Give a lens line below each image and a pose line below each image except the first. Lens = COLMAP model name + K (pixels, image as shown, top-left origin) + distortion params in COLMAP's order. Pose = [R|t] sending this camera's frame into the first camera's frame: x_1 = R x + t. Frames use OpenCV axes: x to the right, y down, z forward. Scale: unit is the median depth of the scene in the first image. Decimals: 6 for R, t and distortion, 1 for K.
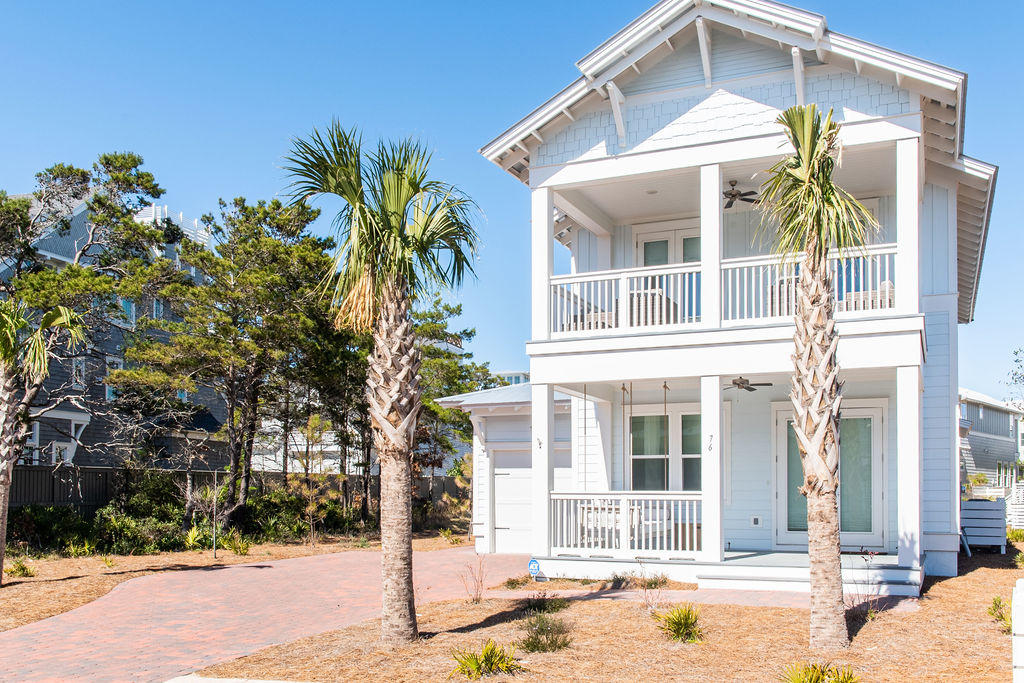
lens RADIAL K [[926.7, 0, 581.0], [0, 926.7, 472.5], [0, 0, 1]] dist [-0.007825, 0.003184]
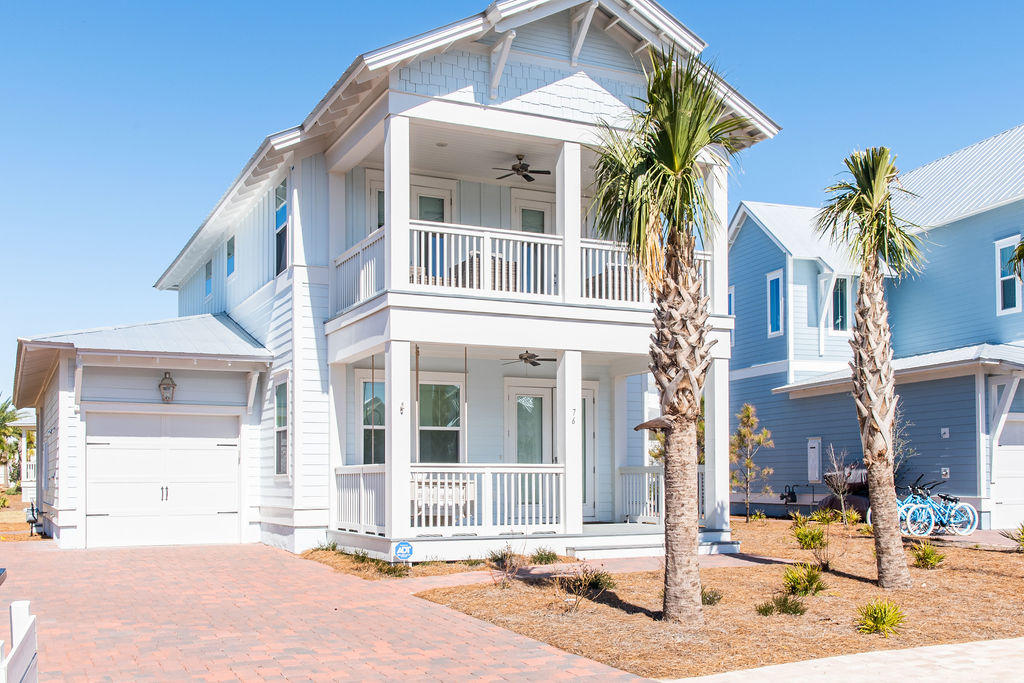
lens RADIAL K [[1017.7, 0, 482.1], [0, 1017.7, 450.1], [0, 0, 1]] dist [-0.012002, -0.005003]
pose [[0.686492, 0.015706, 0.726967, -0.719944], [-0.013774, 0.999868, -0.008595, 0.015303], [-0.727007, -0.004113, 0.686618, 0.300808]]
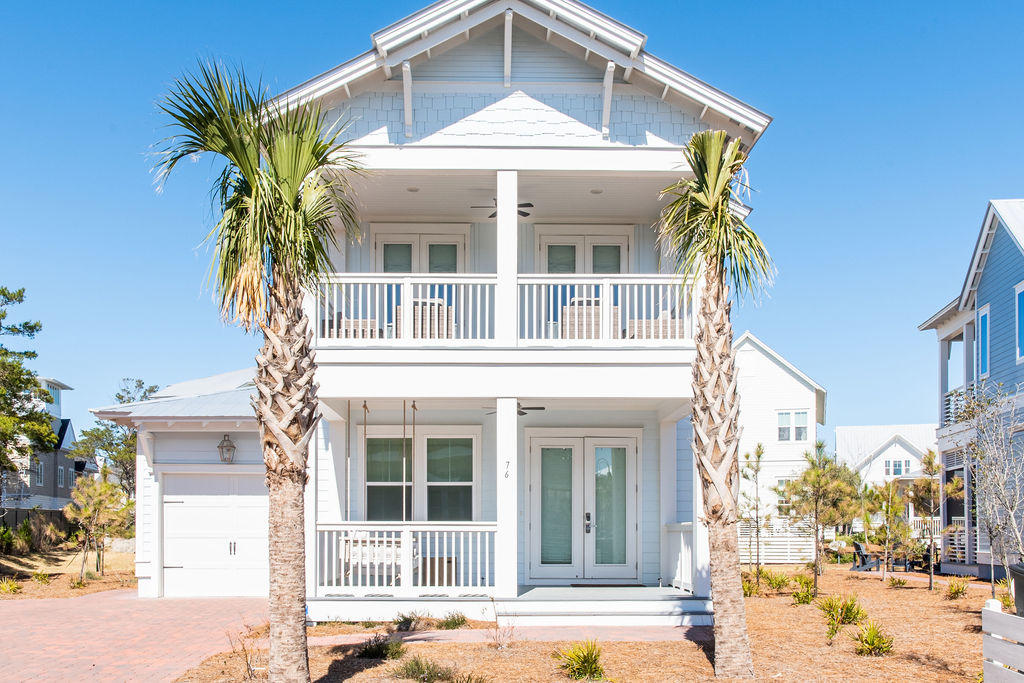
lens RADIAL K [[1030.4, 0, 516.6], [0, 1030.4, 508.6], [0, 0, 1]] dist [-0.006184, -0.004118]
pose [[0.919075, 0.007286, 0.394015, -0.252092], [-0.008821, 0.999959, 0.002086, 0.004442], [-0.393984, -0.005392, 0.919101, 0.044663]]
